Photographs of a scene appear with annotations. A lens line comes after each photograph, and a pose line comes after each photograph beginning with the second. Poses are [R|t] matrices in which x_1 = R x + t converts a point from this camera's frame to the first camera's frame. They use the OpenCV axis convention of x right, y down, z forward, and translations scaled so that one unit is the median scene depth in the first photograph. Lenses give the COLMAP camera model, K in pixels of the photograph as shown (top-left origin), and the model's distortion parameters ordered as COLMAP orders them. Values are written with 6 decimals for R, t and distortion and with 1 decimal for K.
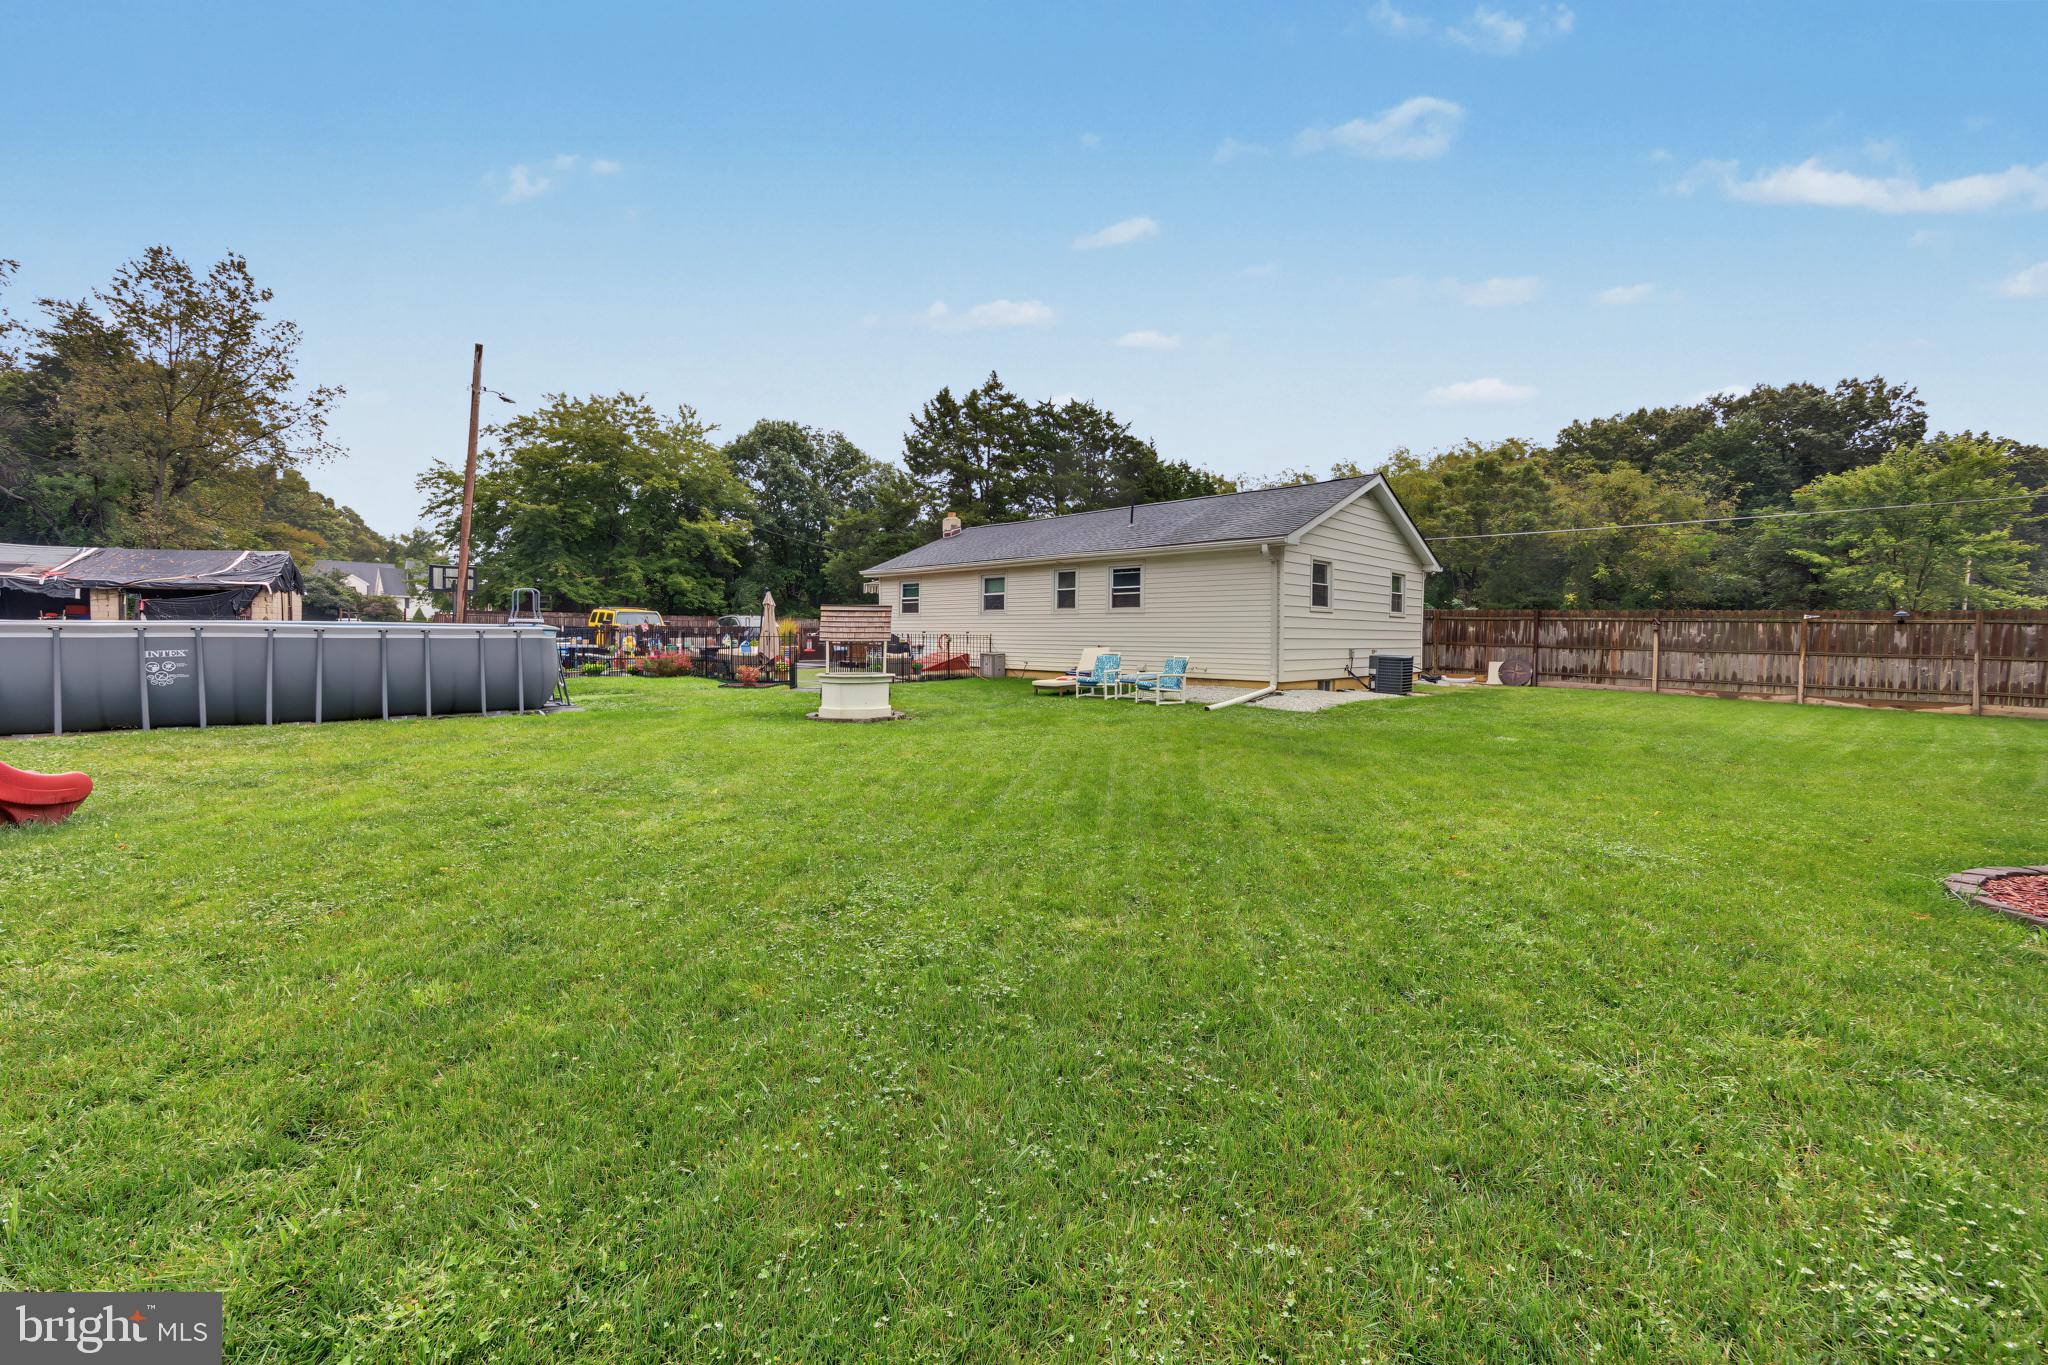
lens RADIAL K [[808.3, 0, 1031.6], [0, 808.3, 664.1], [0, 0, 1]] dist [0.001017, 0.000096]
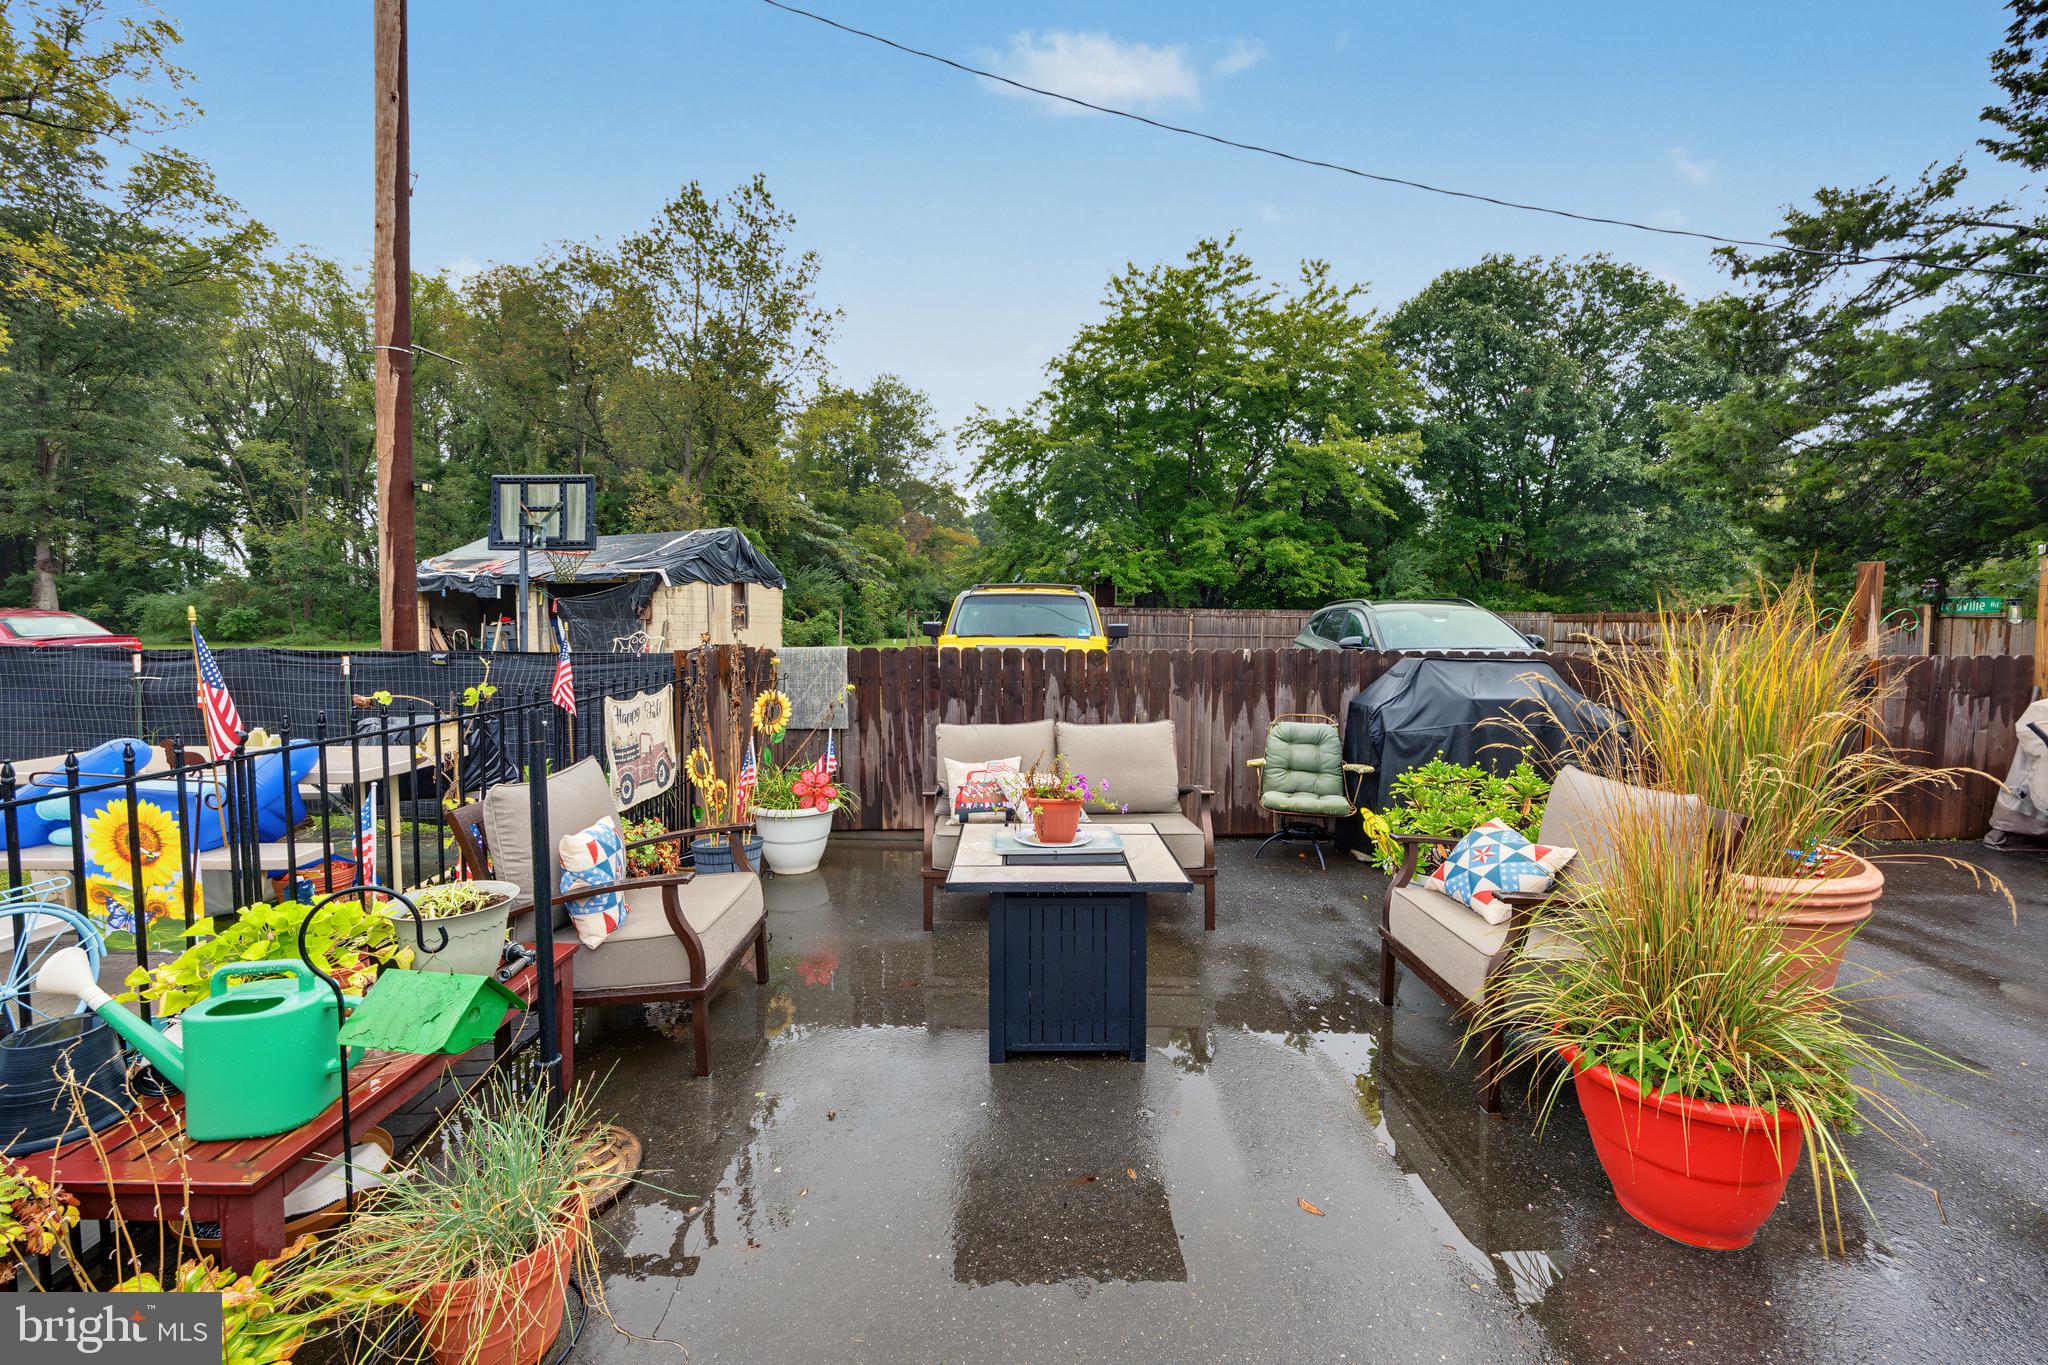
lens RADIAL K [[808.3, 0, 1031.6], [0, 808.3, 664.1], [0, 0, 1]] dist [0.001017, 0.000096]
pose [[0.700512, 0.028429, -0.713074, -0.147522], [-0.026258, 0.999556, 0.014055, -0.023832], [0.713157, 0.008879, 0.700948, 0.466019]]
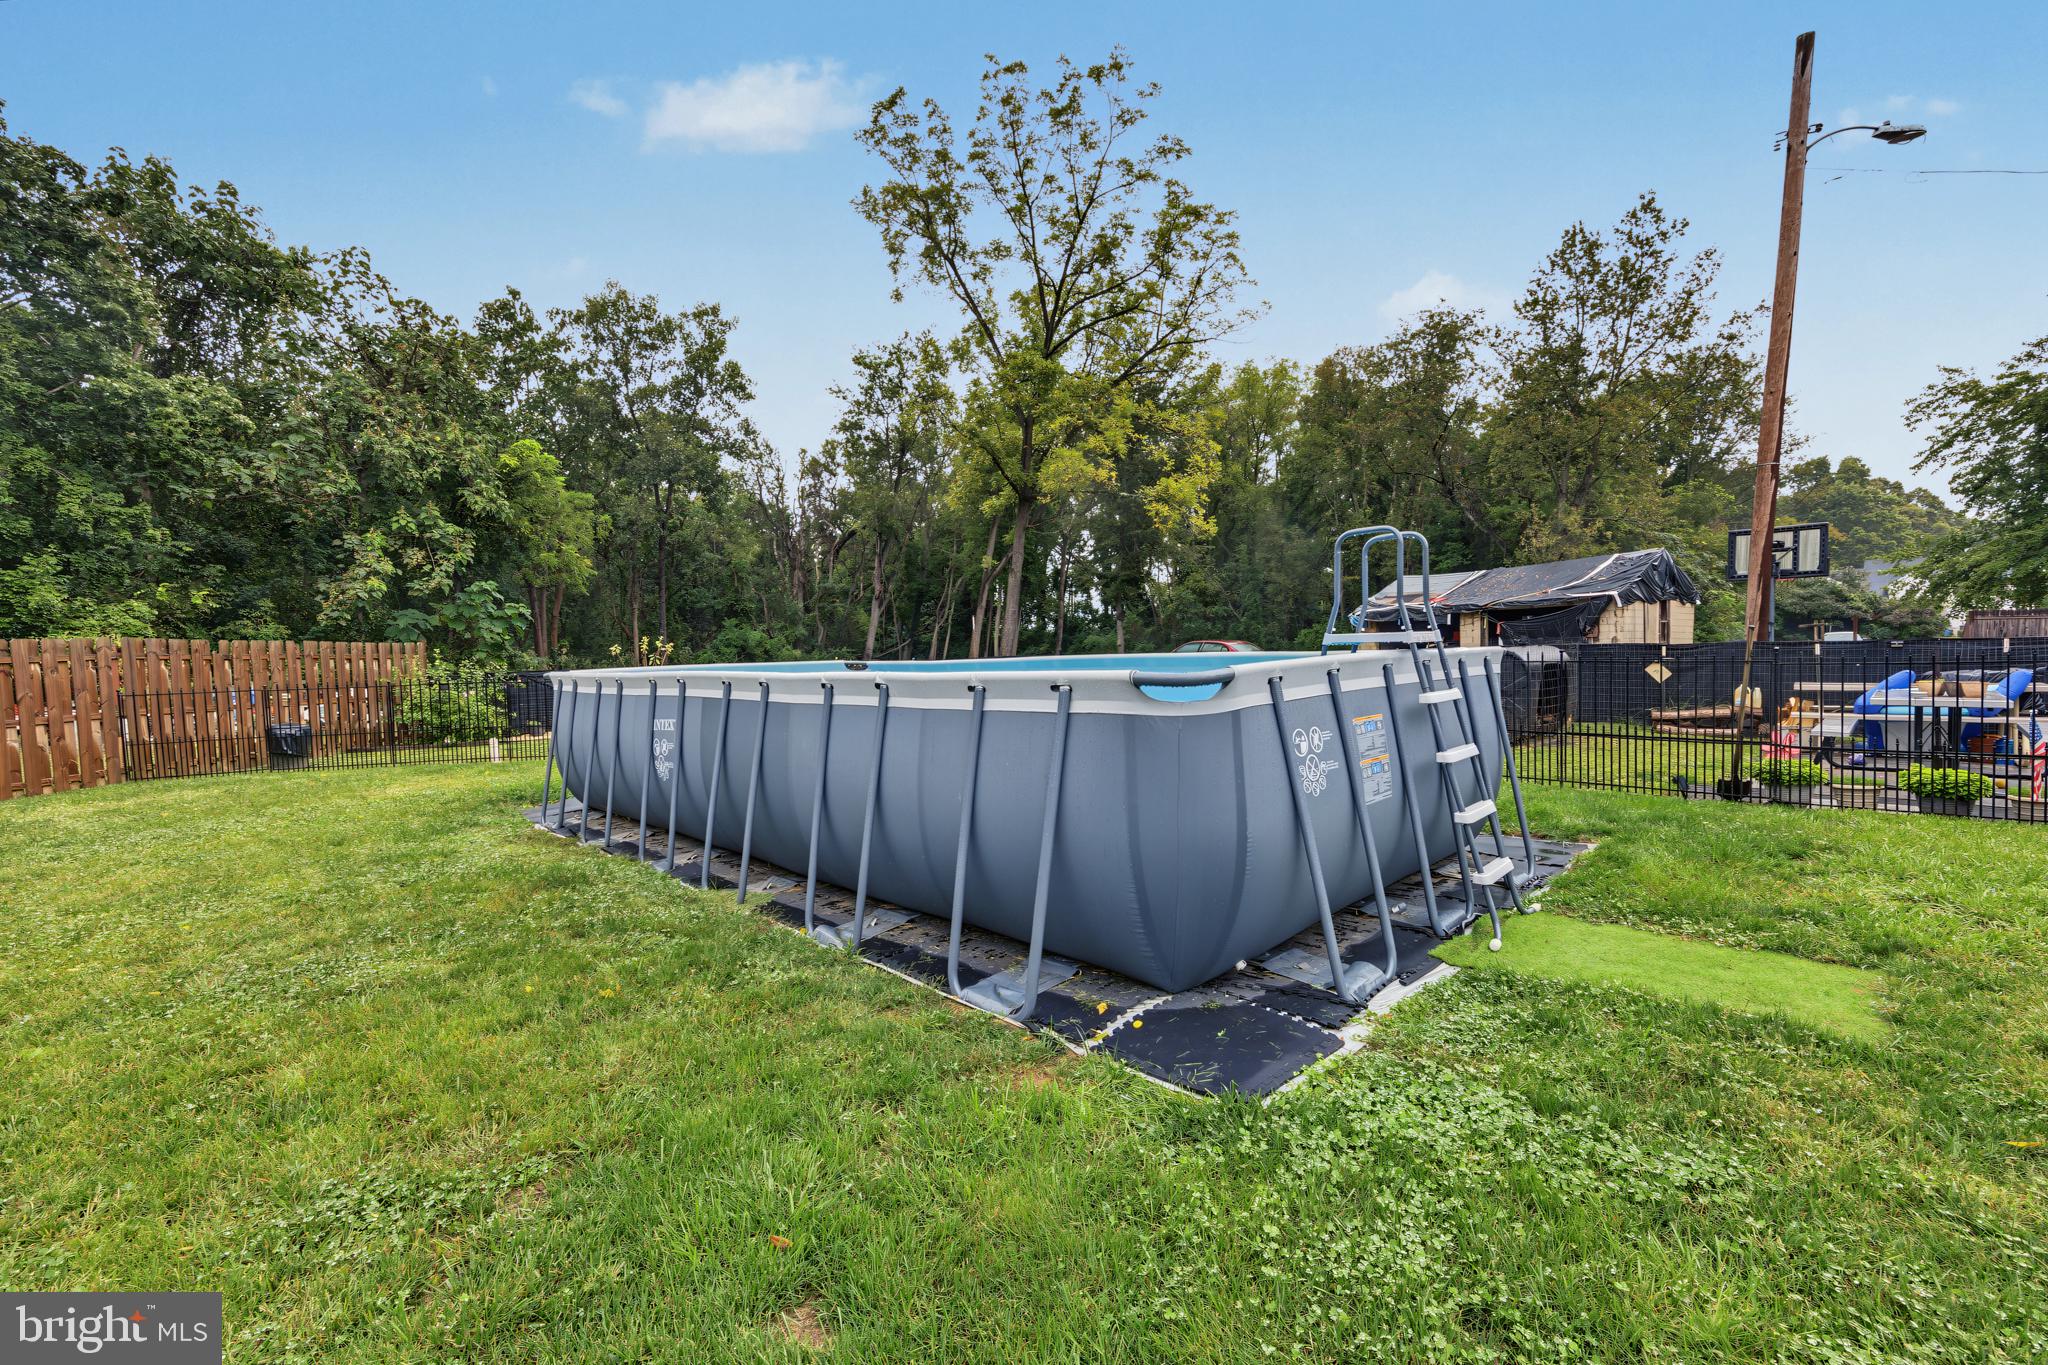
lens RADIAL K [[858.6, 0, 1024.0], [0, 858.6, 682.5], [0, 0, 1]] dist [0.000286, 0.000035]
pose [[0.034052, 0.023189, -0.999151, -0.096108], [-0.022409, 0.999497, 0.022433, -0.013138], [0.999169, 0.021626, 0.034555, 0.261327]]
